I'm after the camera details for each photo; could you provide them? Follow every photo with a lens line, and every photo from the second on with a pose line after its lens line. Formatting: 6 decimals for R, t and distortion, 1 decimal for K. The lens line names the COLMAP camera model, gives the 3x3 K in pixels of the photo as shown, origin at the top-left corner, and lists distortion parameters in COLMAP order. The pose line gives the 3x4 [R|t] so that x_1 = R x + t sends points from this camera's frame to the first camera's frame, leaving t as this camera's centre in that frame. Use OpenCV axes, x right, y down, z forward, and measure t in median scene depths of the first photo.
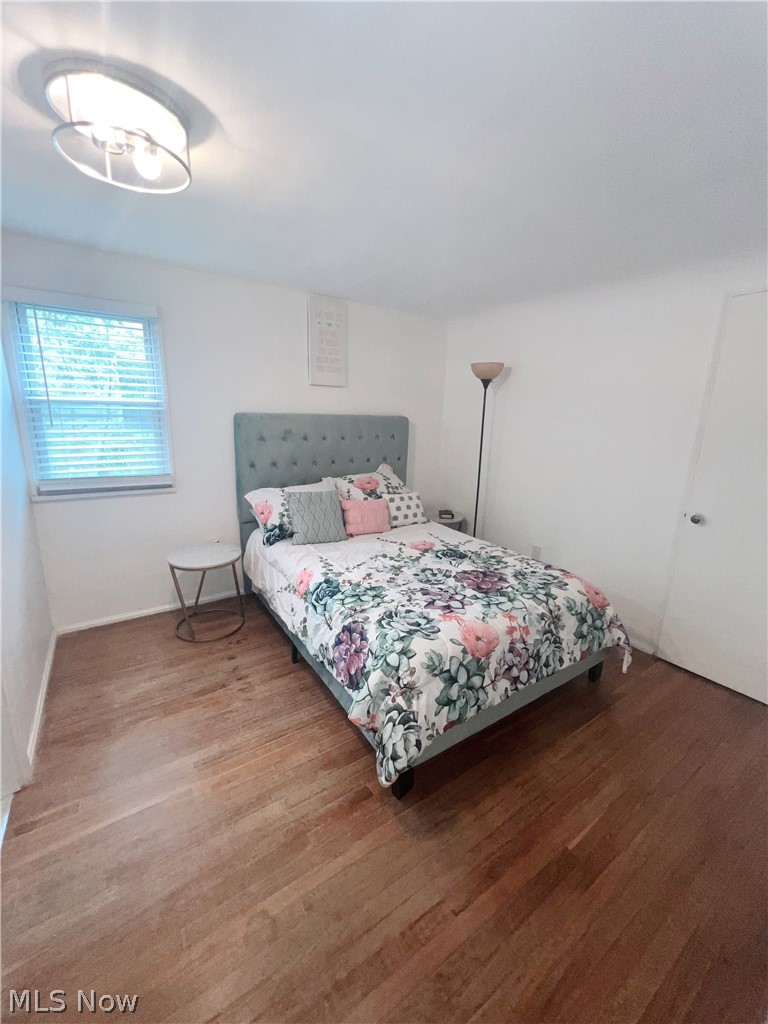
lens RADIAL K [[411.0, 0, 388.4], [0, 411.0, 509.9], [0, 0, 1]] dist [0.000389, 0.000453]
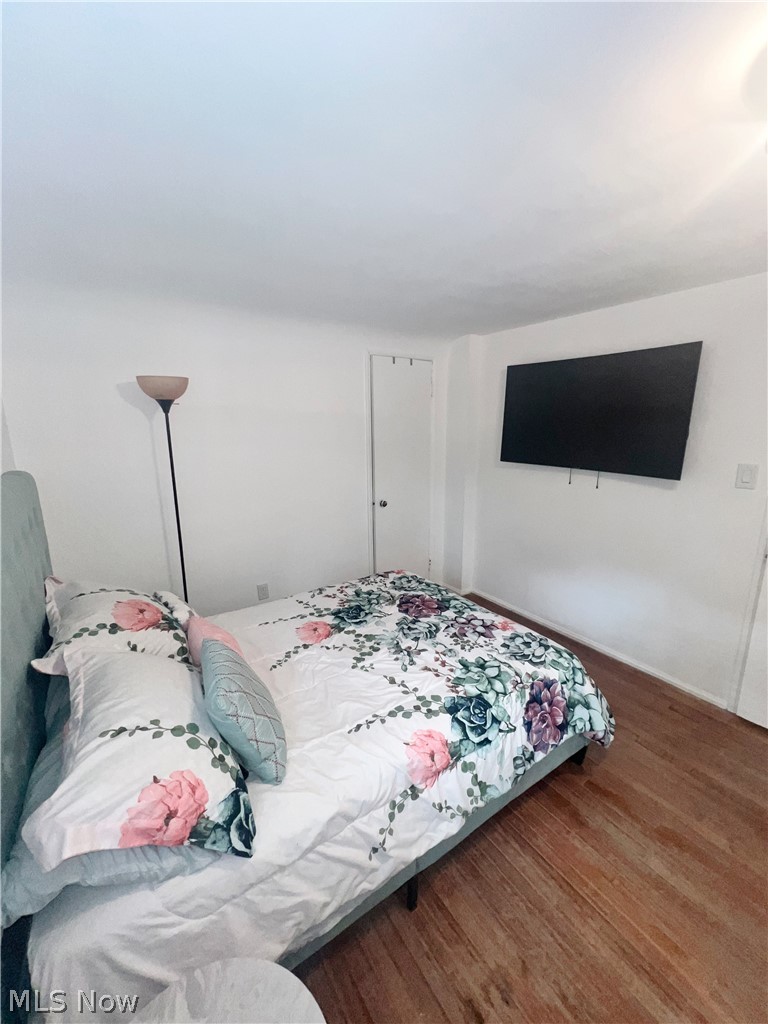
lens RADIAL K [[408.8, 0, 384.0], [0, 408.8, 512.0], [0, 0, 1]] dist [-0.001369, 0.000093]
pose [[-0.002118, -0.251756, 0.967788, -0.720015], [0.247468, 0.937556, 0.244433, -0.329195], [-0.968894, 0.240015, 0.060316, 0.981145]]
